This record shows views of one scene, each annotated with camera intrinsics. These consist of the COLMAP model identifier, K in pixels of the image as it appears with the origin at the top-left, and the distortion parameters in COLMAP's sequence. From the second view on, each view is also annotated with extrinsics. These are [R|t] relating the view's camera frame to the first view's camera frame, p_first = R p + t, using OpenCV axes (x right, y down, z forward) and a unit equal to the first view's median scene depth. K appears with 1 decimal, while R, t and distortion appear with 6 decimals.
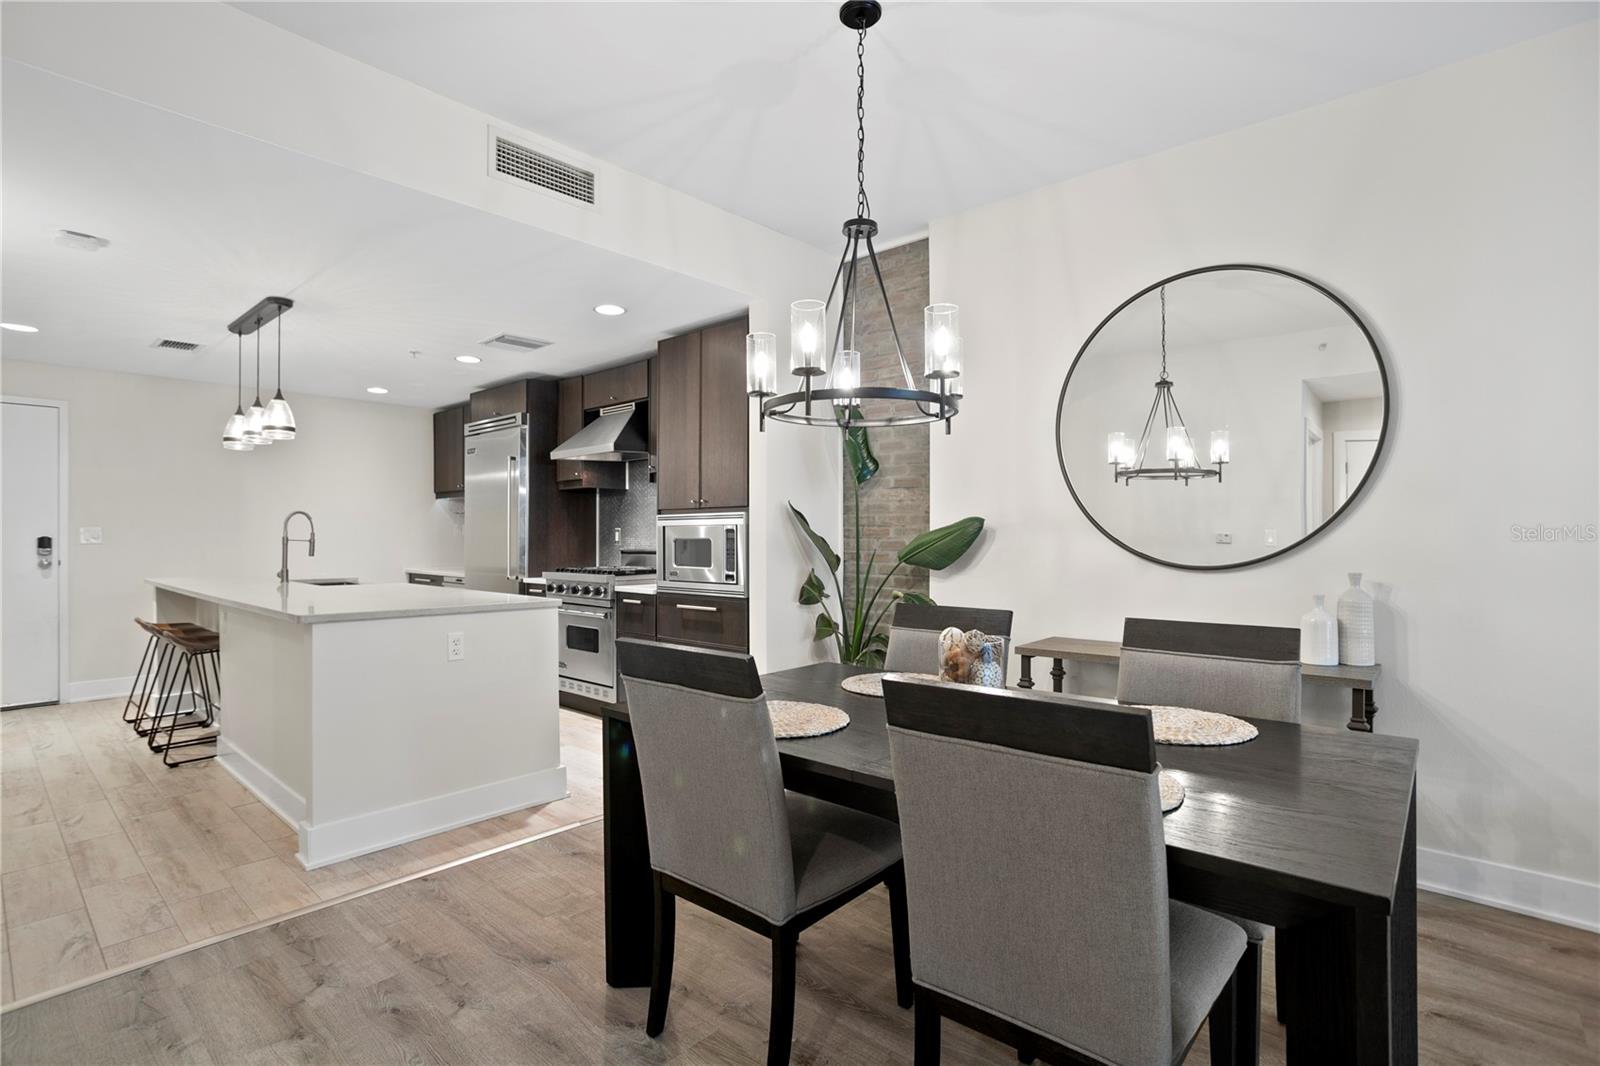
lens RADIAL K [[771.9, 0, 777.8], [0, 771.9, 535.2], [0, 0, 1]] dist [-0.048146, 0.024468]
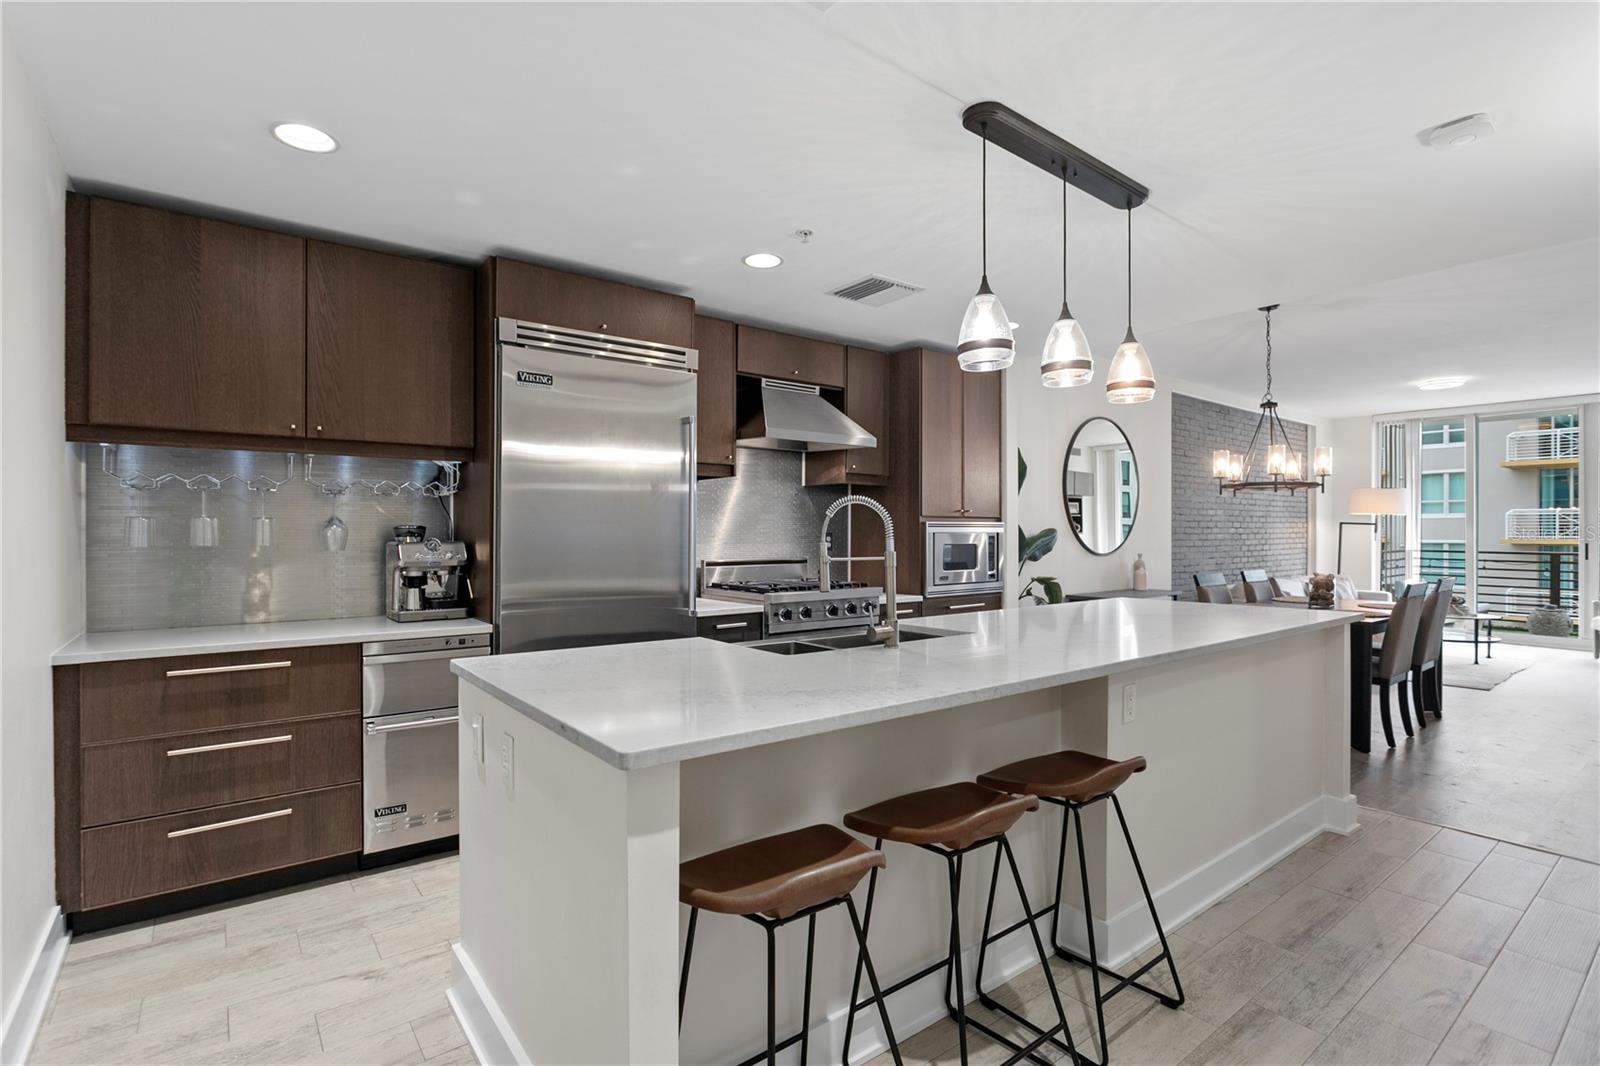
lens RADIAL K [[755.1, 0, 790.4], [0, 755.1, 535.7], [0, 0, 1]] dist [-0.009973, 0.000877]
pose [[0.171580, 0.000913, 0.985170, -1.215167], [0.000448, 0.999999, -0.001005, -0.007226], [-0.985170, 0.000614, 0.171579, 1.054830]]
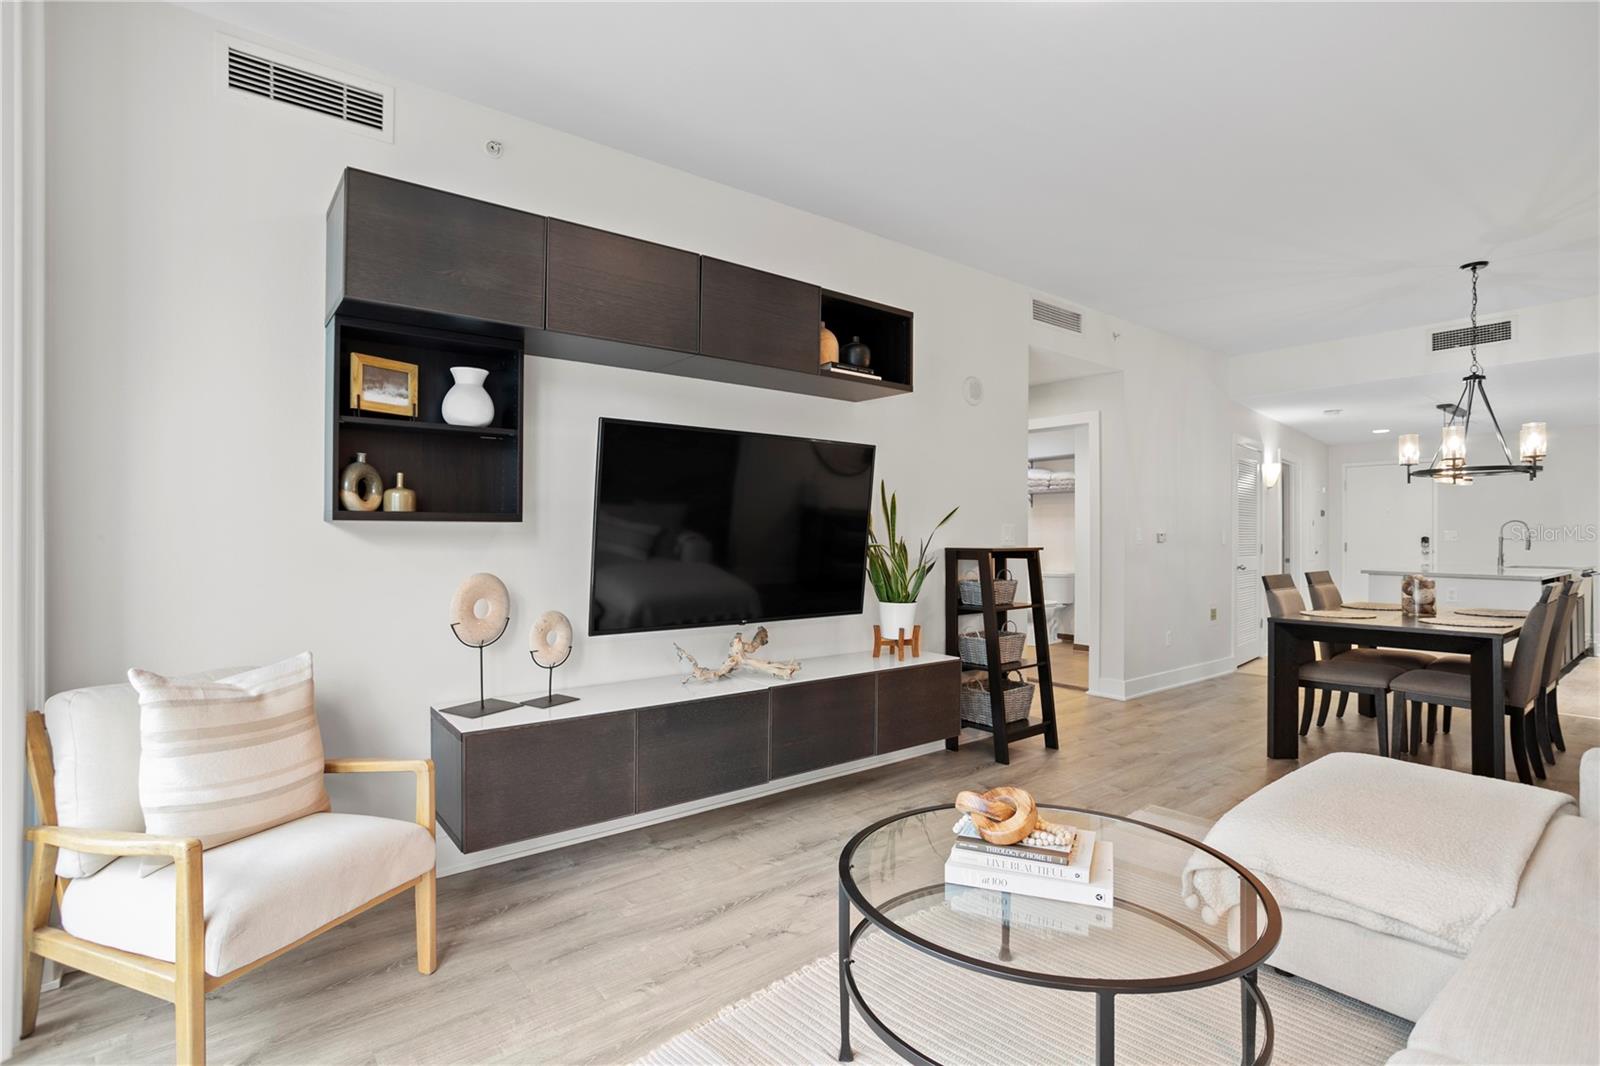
lens RADIAL K [[776.3, 0, 783.5], [0, 776.3, 536.3], [0, 0, 1]] dist [-0.059365, 0.030621]
pose [[-0.158941, 0.002098, -0.987286, 1.214134], [-0.003412, 0.999991, 0.002675, 0.001922], [0.987282, 0.003794, -0.158932, -0.235295]]
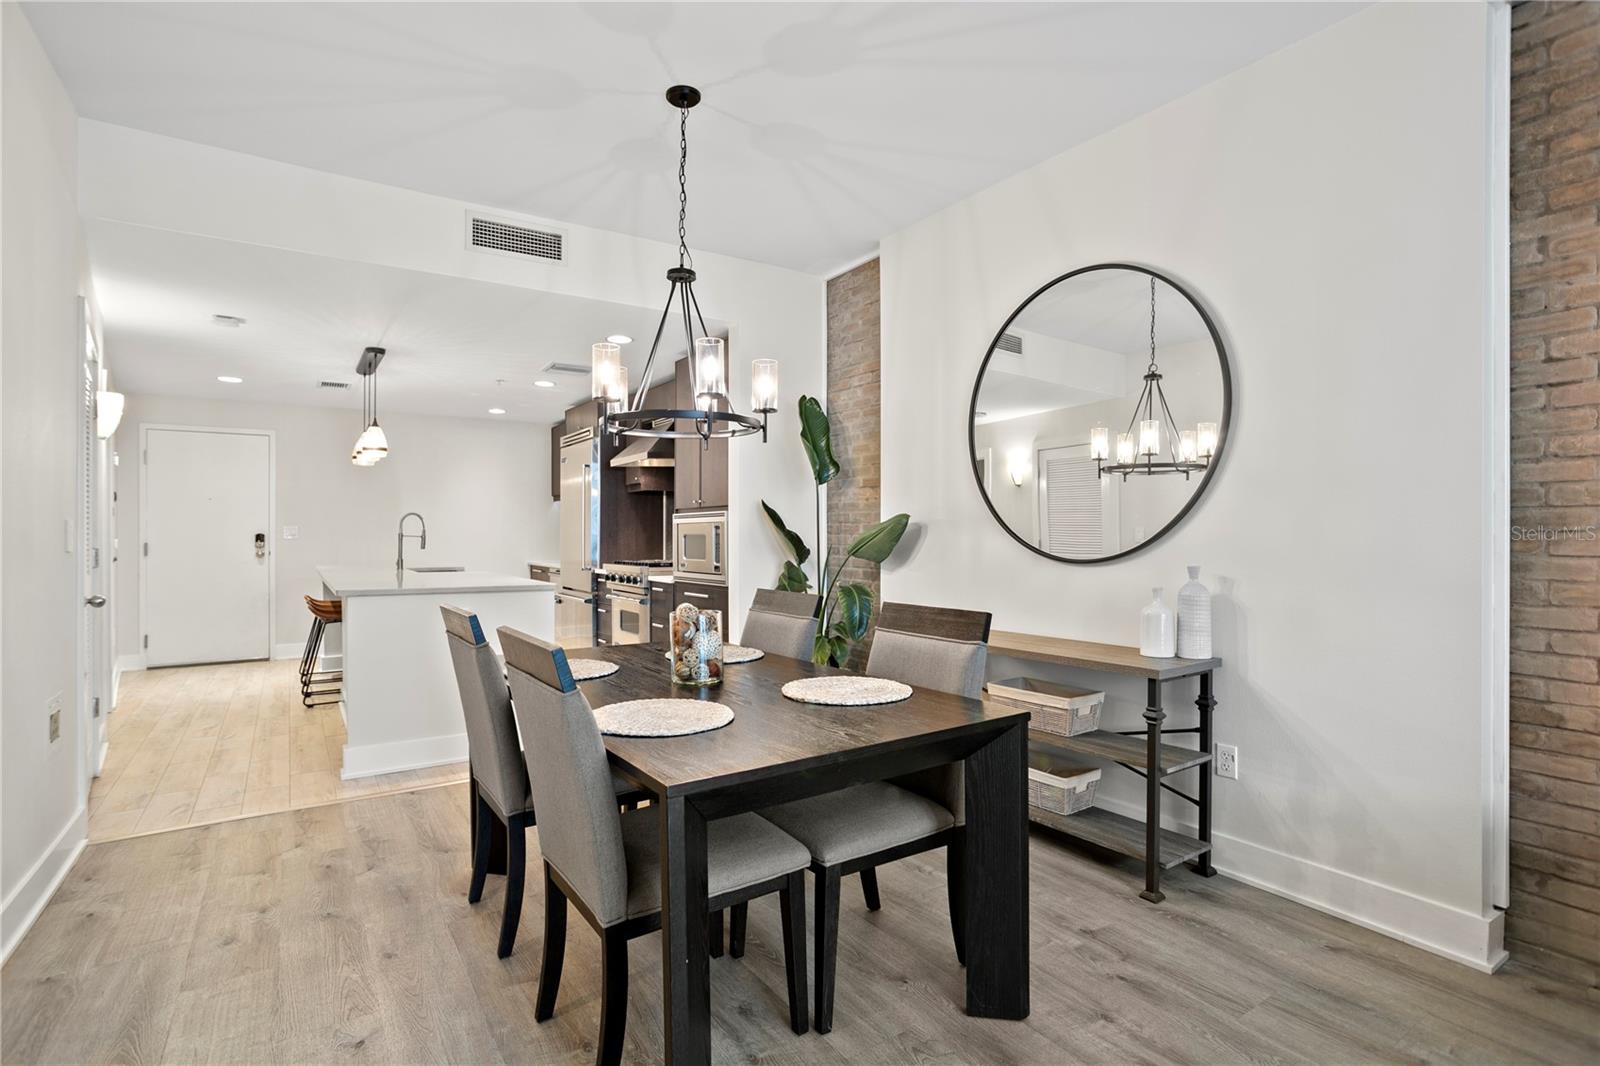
lens RADIAL K [[769.6, 0, 778.7], [0, 769.6, 532.7], [0, 0, 1]] dist [-0.060035, 0.035923]
pose [[0.968267, -0.000490, -0.249919, 0.292845], [0.000023, 0.999998, -0.001872, 0.003887], [0.249920, 0.001807, 0.968265, -0.066658]]
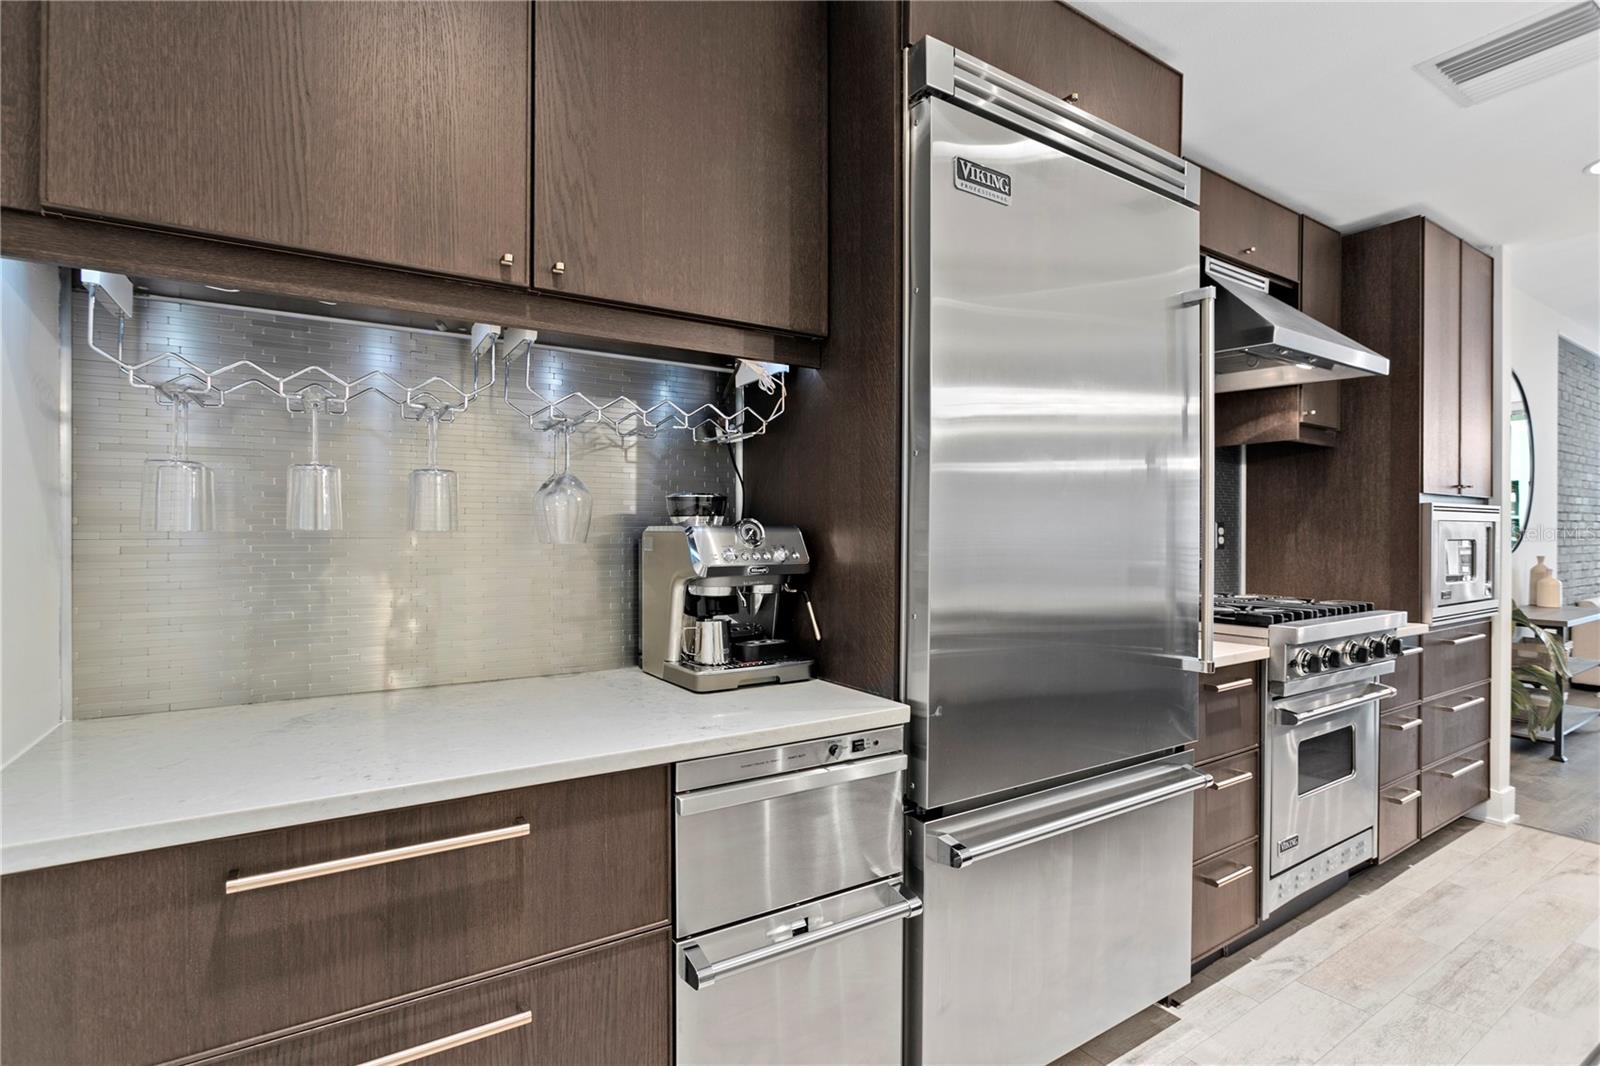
lens RADIAL K [[759.7, 0, 788.3], [0, 759.7, 539.3], [0, 0, 1]] dist [-0.021709, 0.007850]
pose [[0.255365, -0.003733, 0.966837, -0.904747], [-0.002720, 0.999986, 0.004579, 0.002175], [-0.966841, -0.003799, 0.255351, 1.406643]]
